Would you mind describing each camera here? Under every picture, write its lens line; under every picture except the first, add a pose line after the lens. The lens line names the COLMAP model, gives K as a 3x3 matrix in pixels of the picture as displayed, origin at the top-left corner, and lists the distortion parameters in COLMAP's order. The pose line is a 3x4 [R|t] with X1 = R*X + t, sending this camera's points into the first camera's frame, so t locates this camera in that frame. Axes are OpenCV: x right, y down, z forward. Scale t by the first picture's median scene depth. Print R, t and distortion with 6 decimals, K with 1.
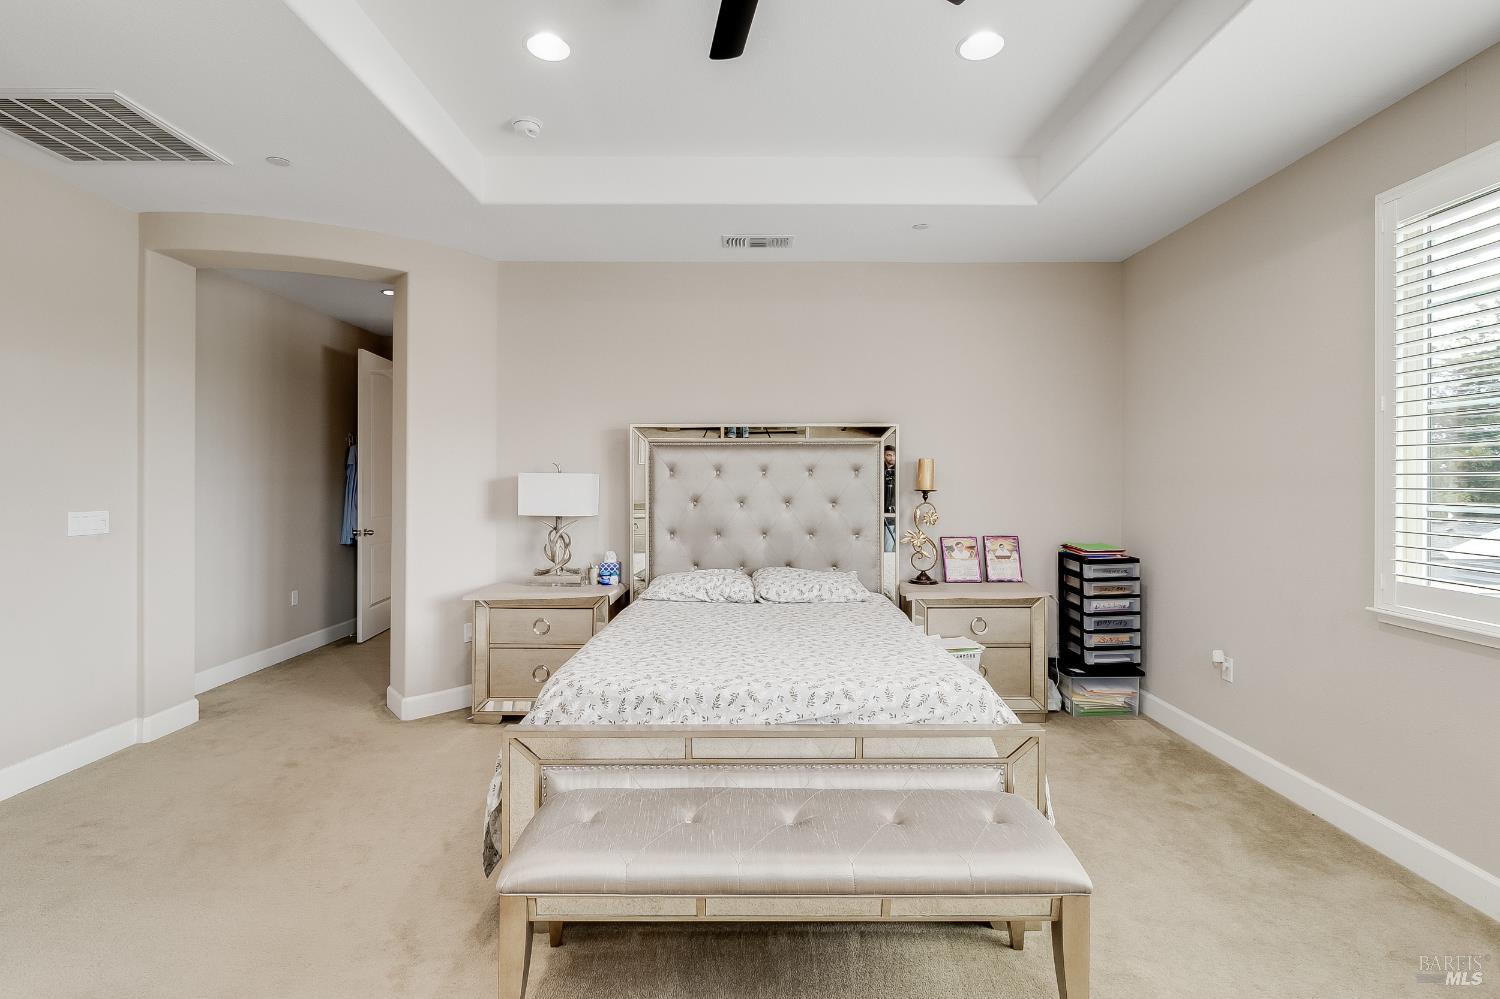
lens RADIAL K [[697.7, 0, 750.7], [0, 697.7, 488.4], [0, 0, 1]] dist [-0.001179, -0.005784]
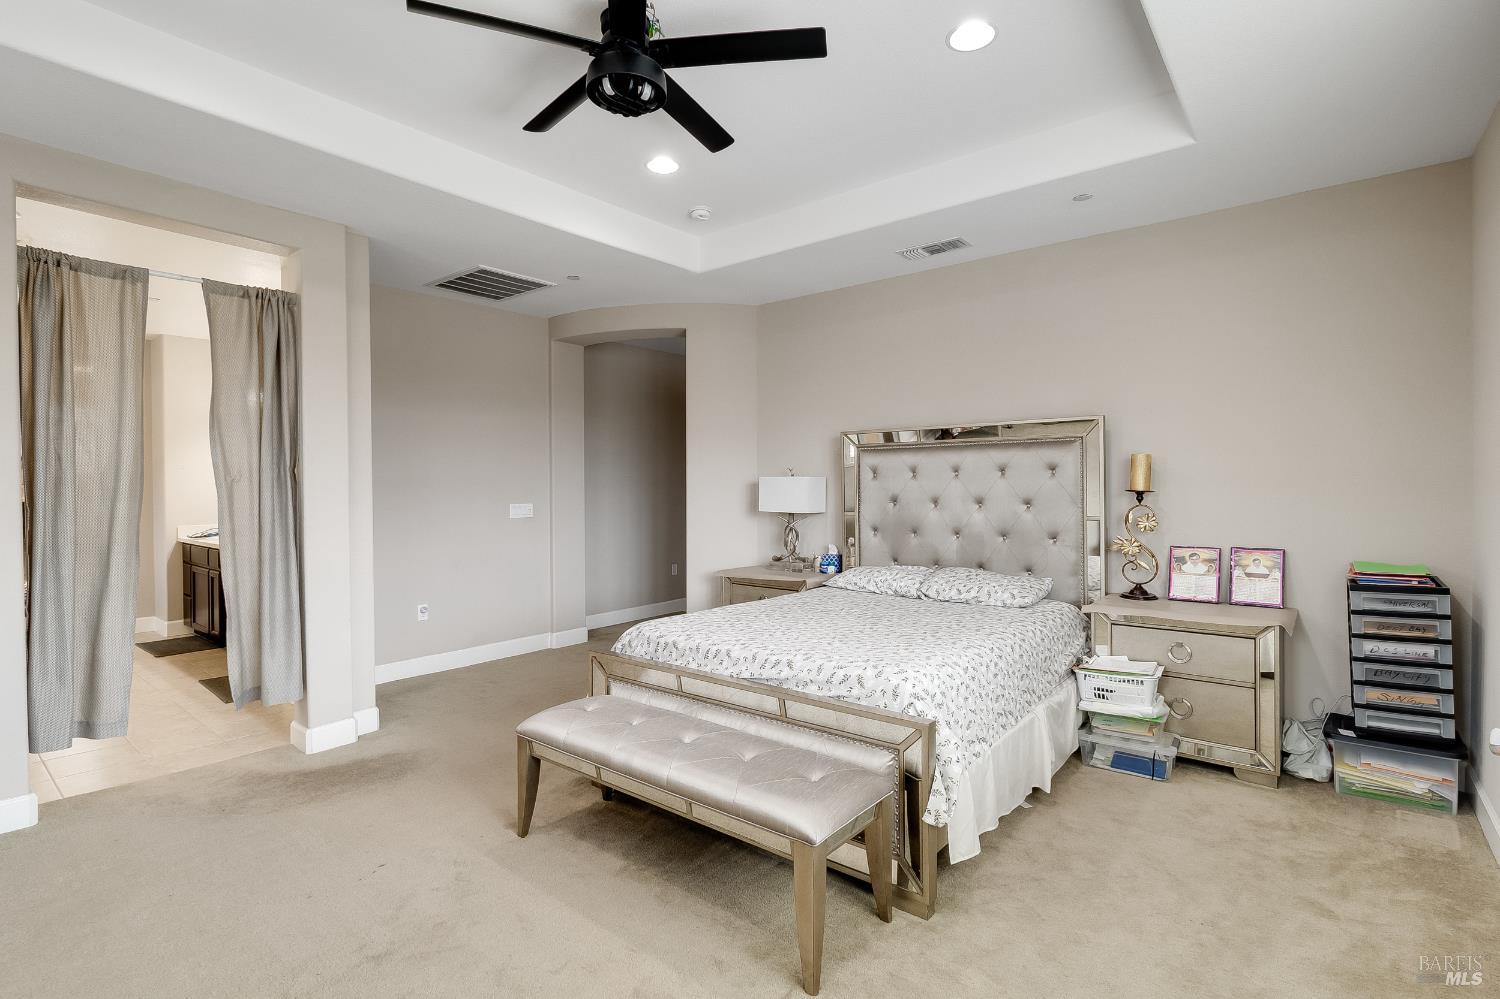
lens RADIAL K [[711.4, 0, 750.8], [0, 711.4, 494.7], [0, 0, 1]] dist [-0.000771, -0.010143]
pose [[0.774007, 0.002212, -0.633174, 0.457005], [0.002038, 0.999980, 0.005986, 0.001632], [0.633174, -0.005924, 0.773987, 0.017445]]
